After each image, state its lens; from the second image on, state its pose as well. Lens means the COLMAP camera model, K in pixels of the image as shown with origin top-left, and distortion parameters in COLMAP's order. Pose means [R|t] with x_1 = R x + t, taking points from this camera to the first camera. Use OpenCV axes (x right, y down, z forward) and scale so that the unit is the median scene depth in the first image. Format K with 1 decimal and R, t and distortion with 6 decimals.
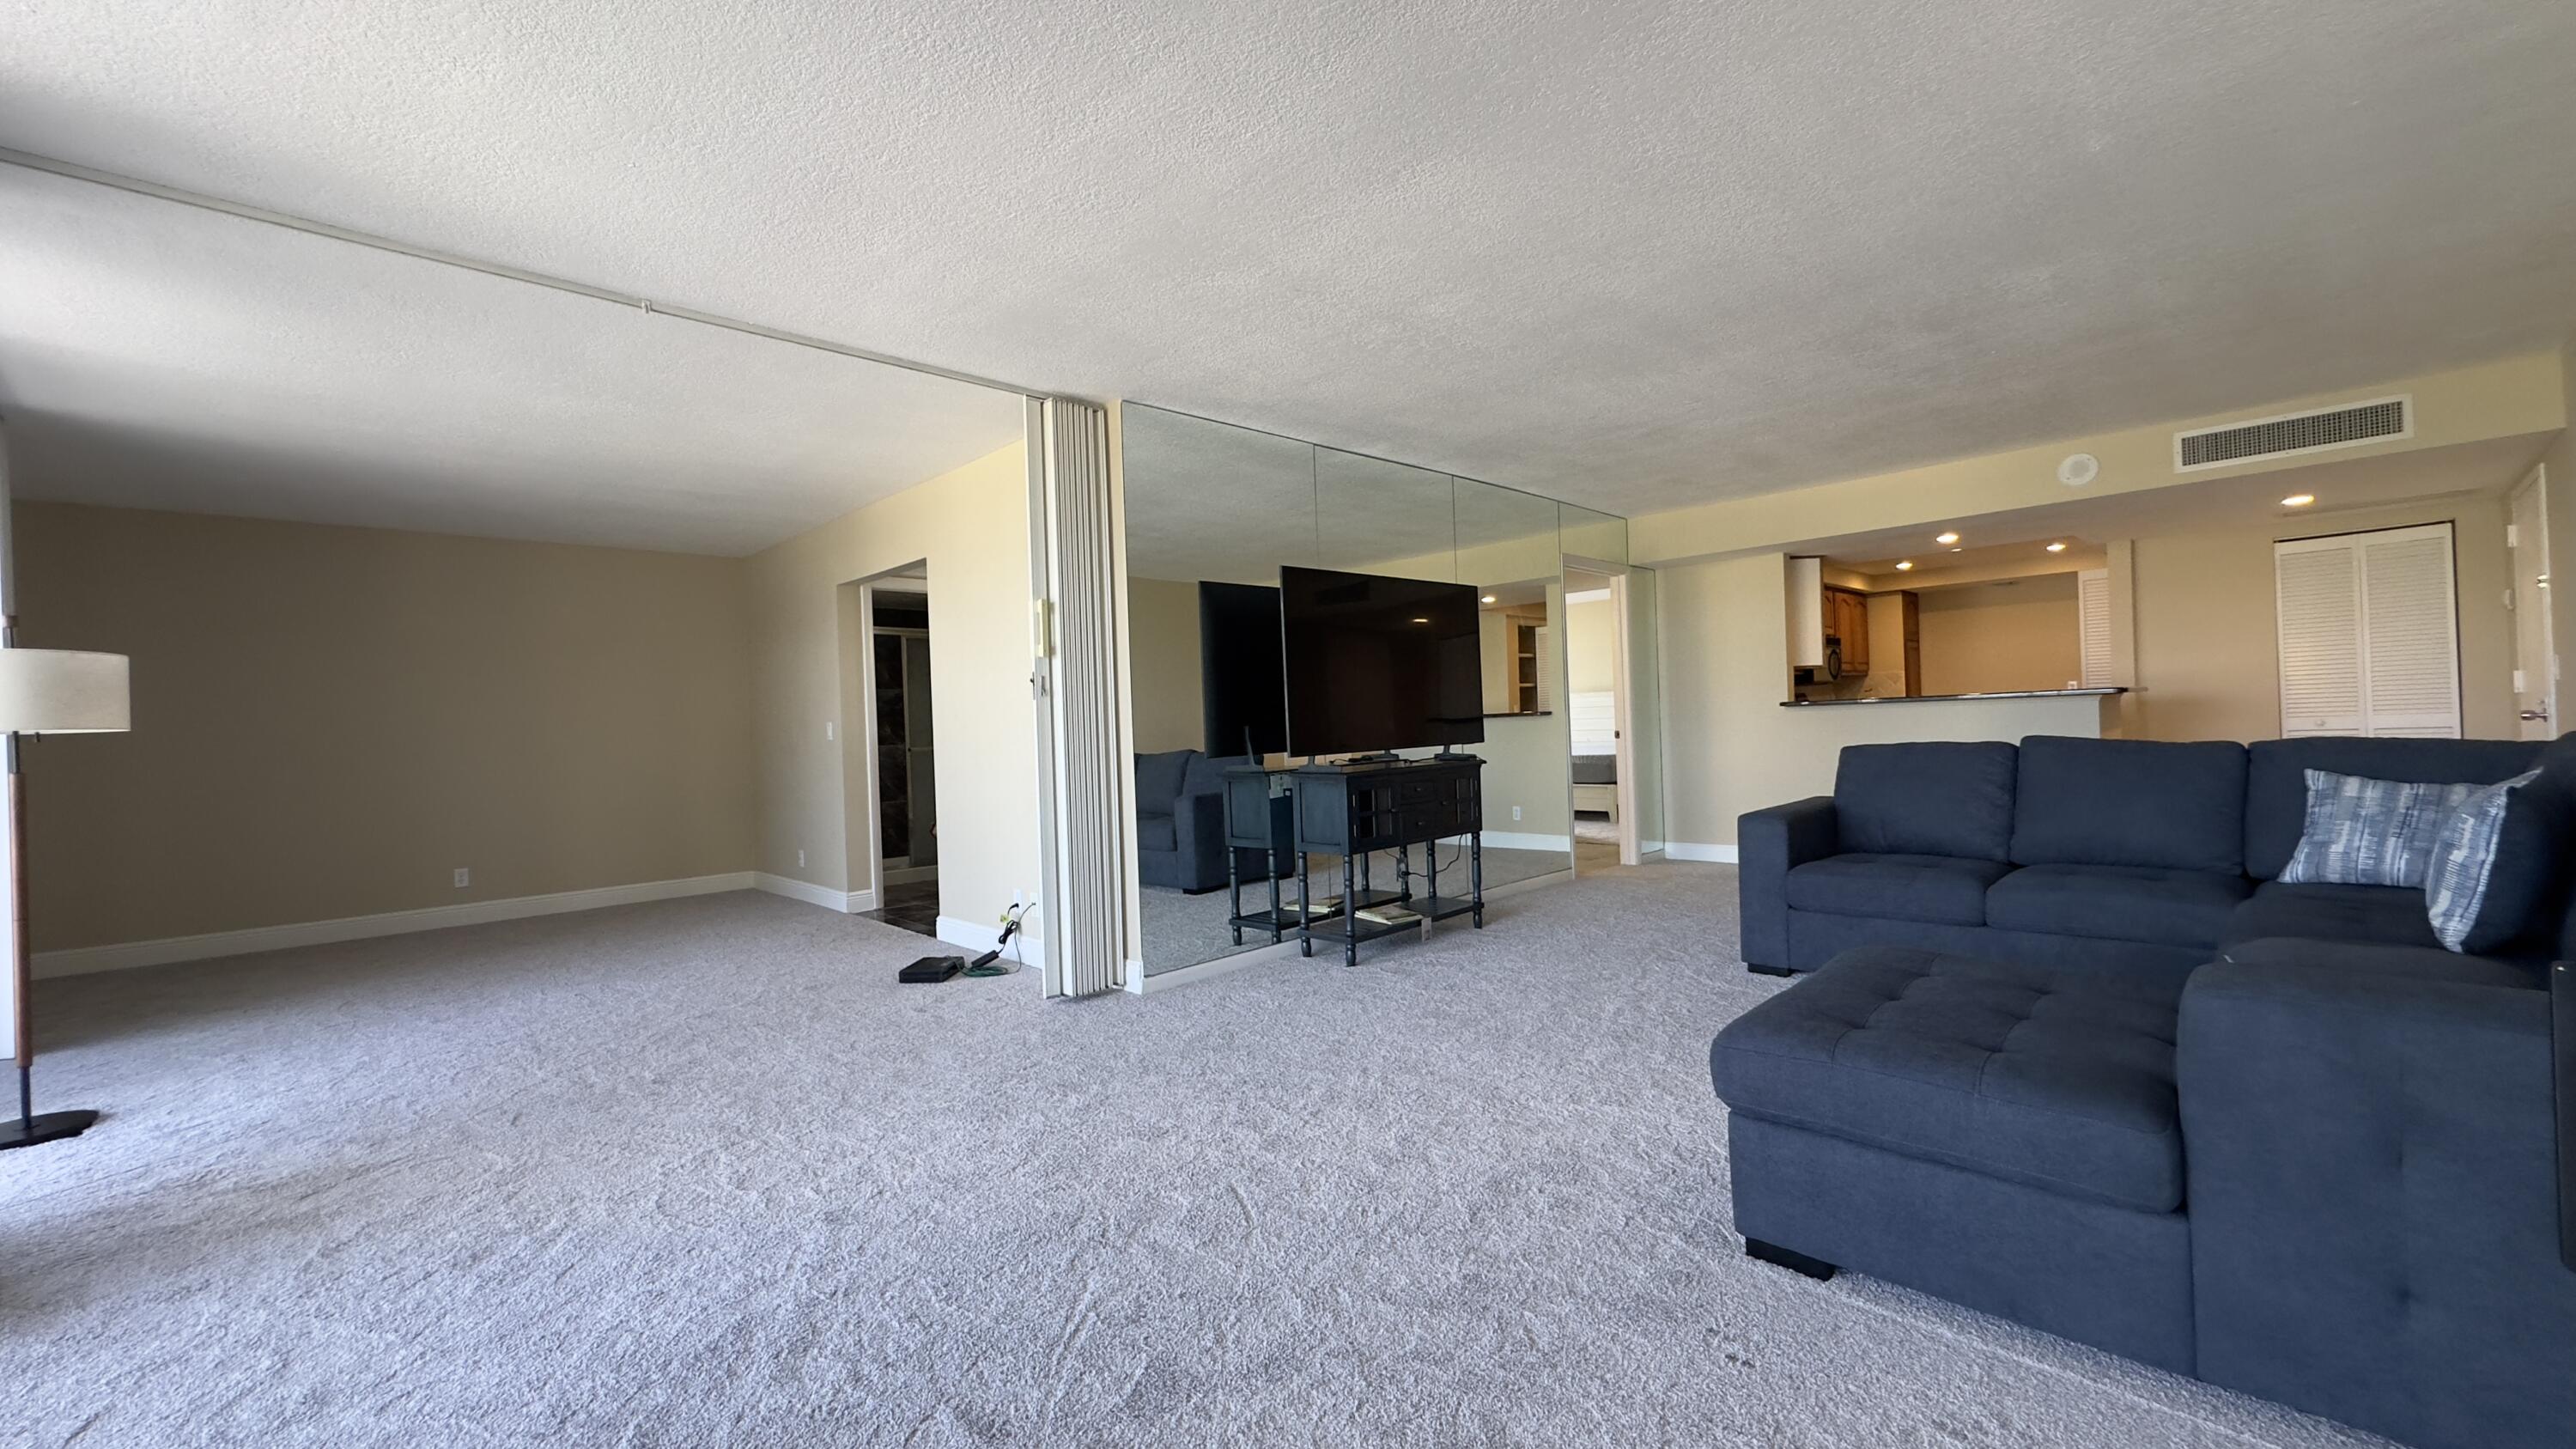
lens RADIAL K [[1028.2, 0, 1285.2], [0, 1028.2, 723.9], [0, 0, 1]] dist [-0.006385, 0.001890]
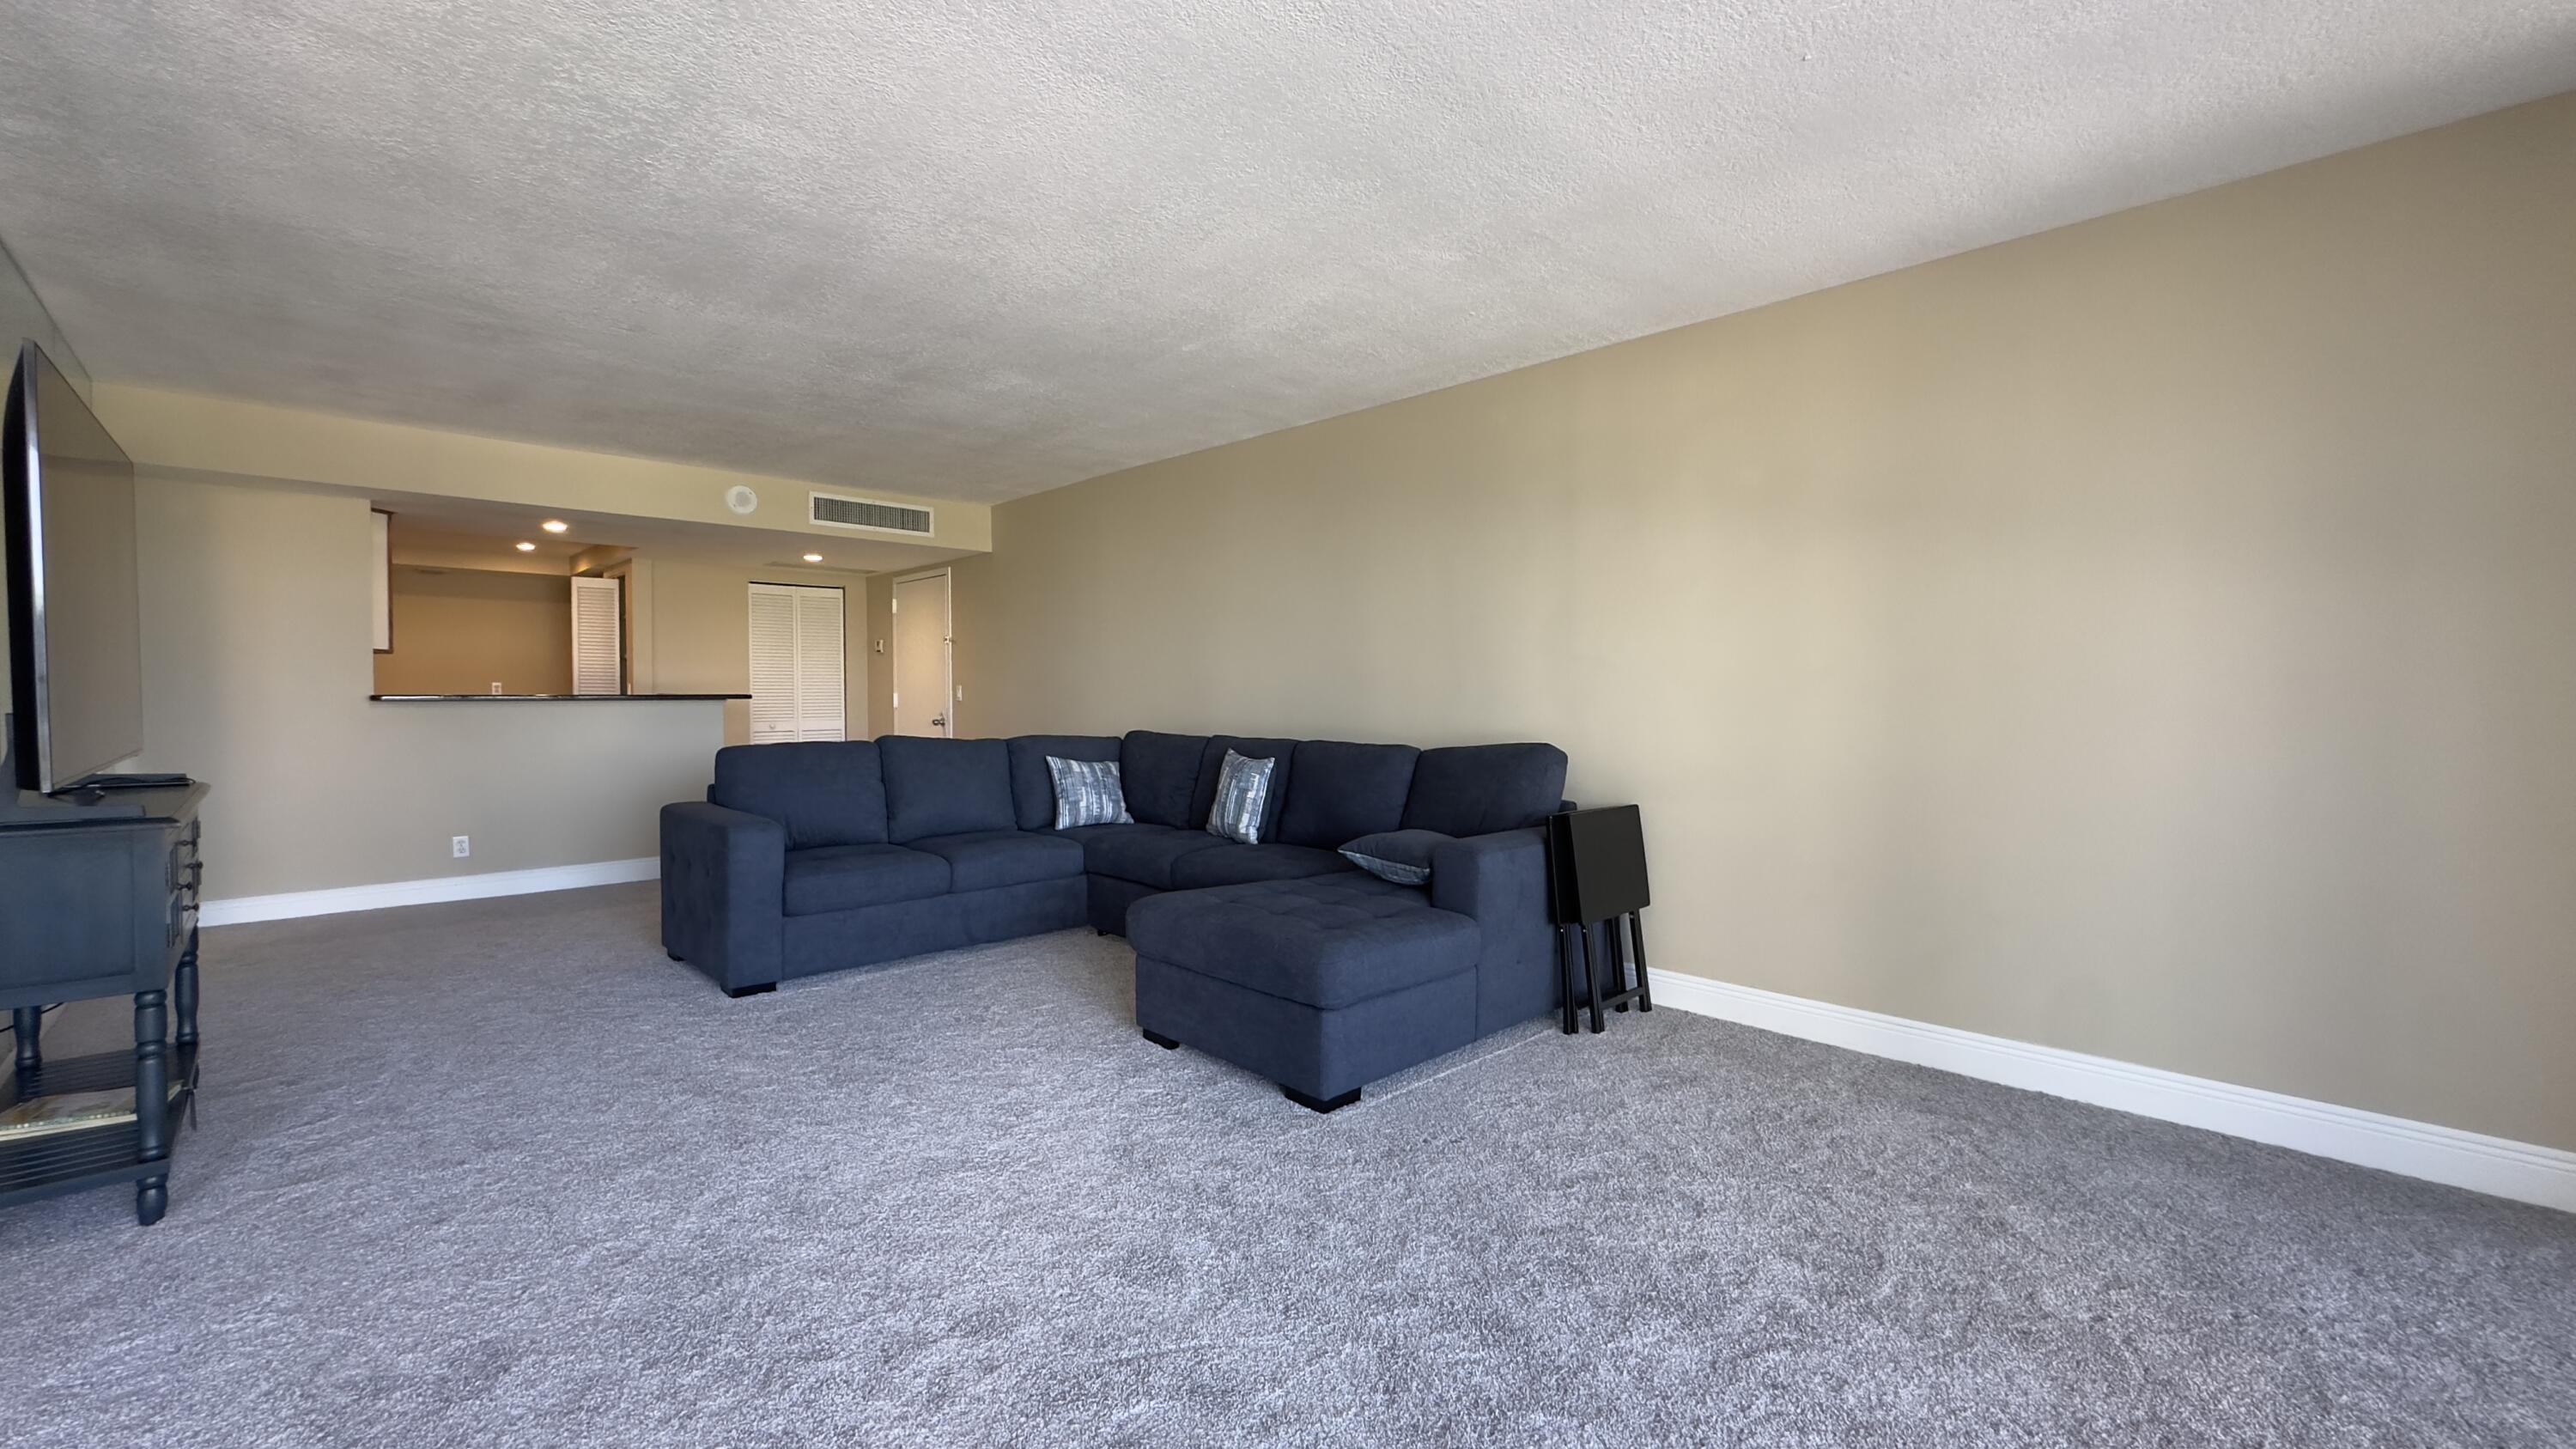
lens RADIAL K [[1025.6, 0, 1285.1], [0, 1025.6, 726.3], [0, 0, 1]] dist [-0.002454, 0.000394]
pose [[0.010515, 0.005511, 0.999930, -0.567018], [-0.005706, 0.999969, -0.005452, 0.006078], [-0.999928, -0.005648, 0.010546, 0.643452]]
